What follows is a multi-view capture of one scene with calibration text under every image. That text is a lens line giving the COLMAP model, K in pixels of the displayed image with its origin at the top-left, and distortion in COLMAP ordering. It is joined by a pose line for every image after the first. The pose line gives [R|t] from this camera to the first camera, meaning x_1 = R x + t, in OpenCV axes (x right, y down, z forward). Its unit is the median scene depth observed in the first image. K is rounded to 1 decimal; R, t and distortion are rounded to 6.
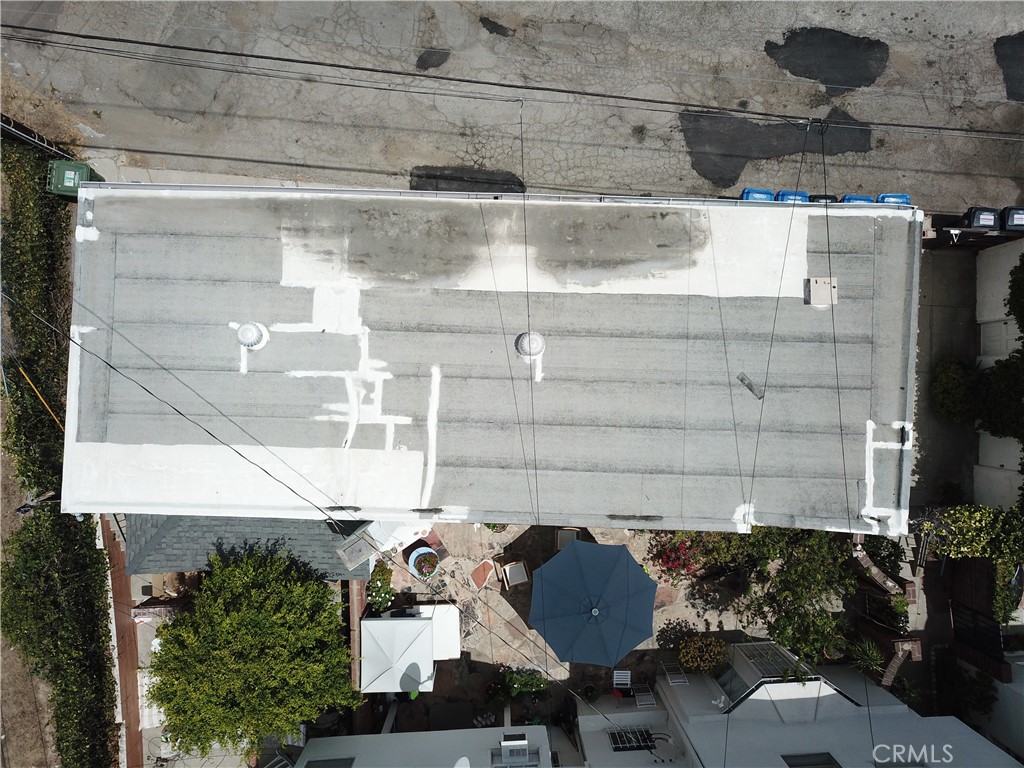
lens RADIAL K [[784.7, 0, 501.7], [0, 784.7, 373.7], [0, 0, 1]] dist [0.007775, -0.000813]
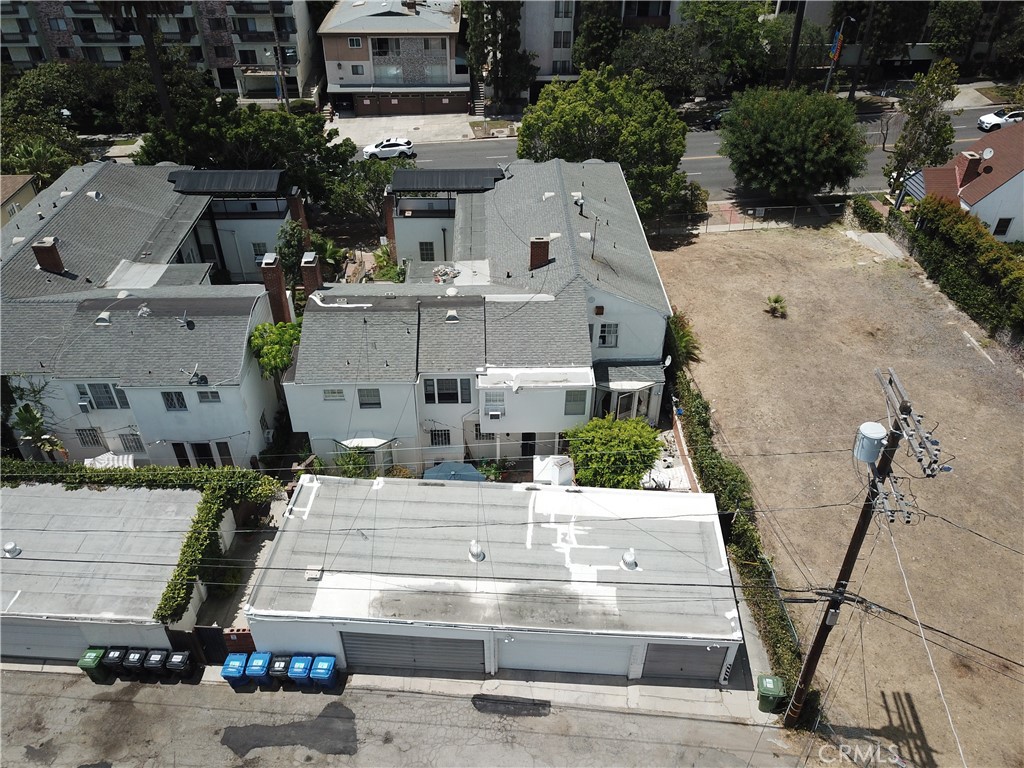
lens RADIAL K [[784.7, 0, 501.9], [0, 784.7, 371.8], [0, 0, 1]] dist [0.007775, -0.000813]
pose [[-0.999342, -0.023965, 0.027229, -0.054785], [0.036092, -0.582045, 0.812355, -1.141376], [-0.003620, 0.812803, 0.582527, -0.377635]]
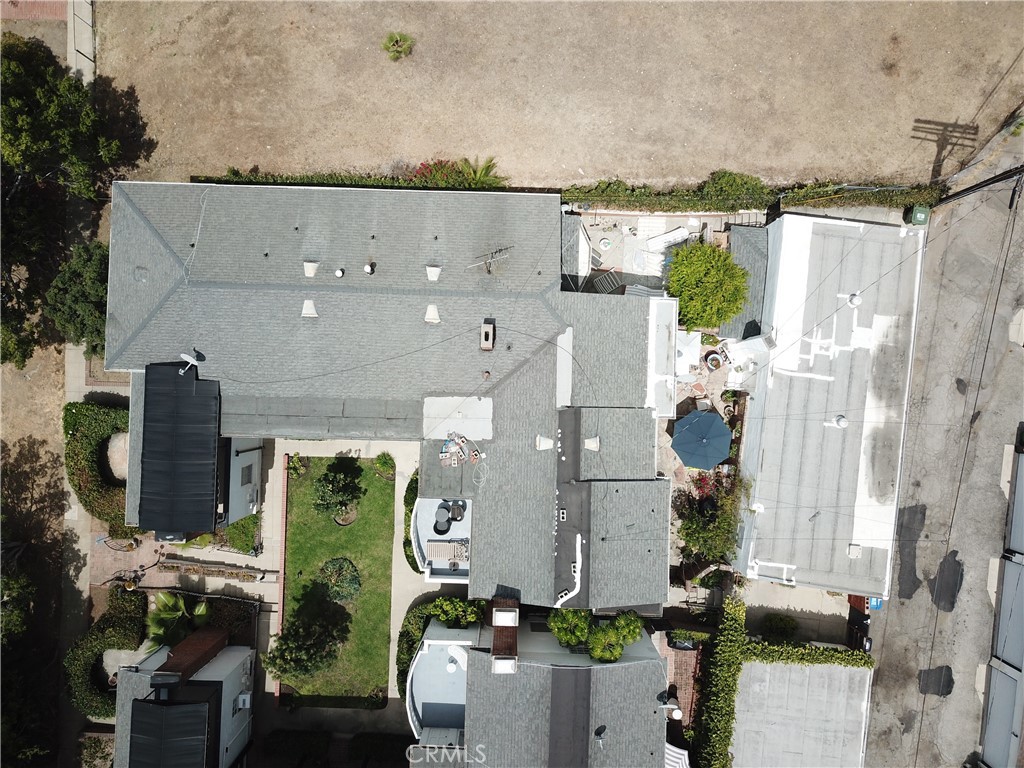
lens RADIAL K [[784.7, 0, 501.9], [0, 784.7, 369.2], [0, 0, 1]] dist [0.007775, -0.000813]
pose [[-0.086454, 0.995796, -0.030260, 0.035705], [-0.995781, -0.085435, 0.033488, 0.782258], [0.030762, 0.033027, 0.998981, -1.171028]]
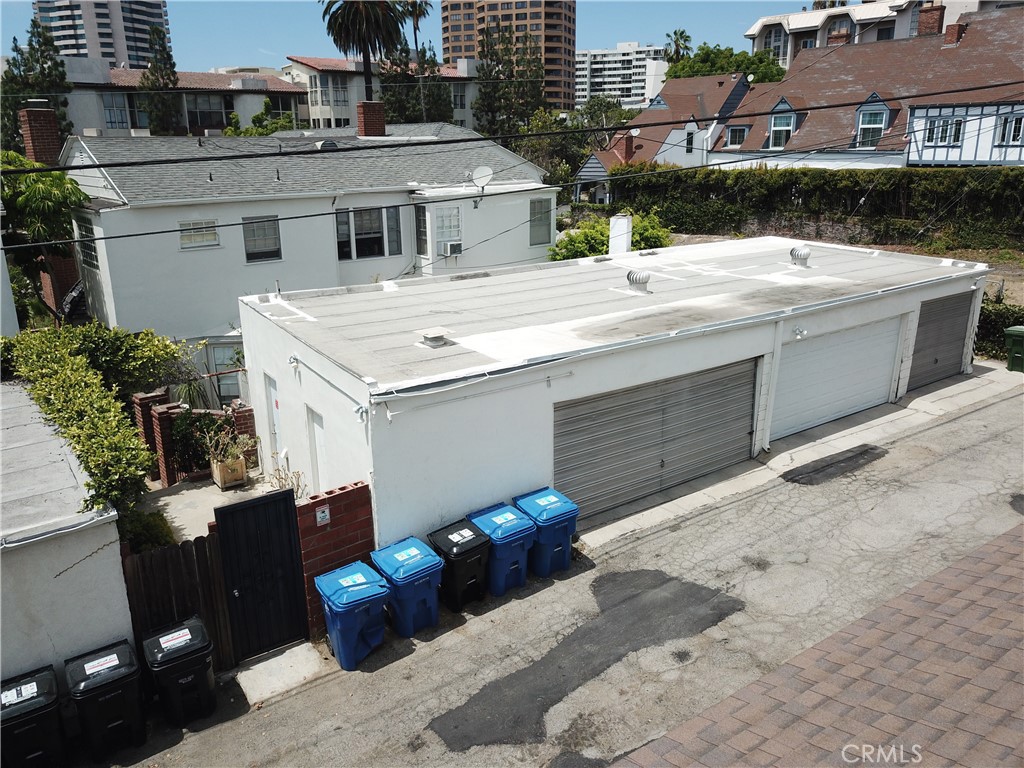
lens RADIAL K [[784.7, 0, 502.1], [0, 784.7, 371.6], [0, 0, 1]] dist [0.007775, -0.000813]
pose [[-0.805281, 0.170556, -0.567832, 0.728493], [-0.592442, -0.194122, 0.781875, -0.701419], [0.023124, 0.966037, 0.257368, 0.735914]]
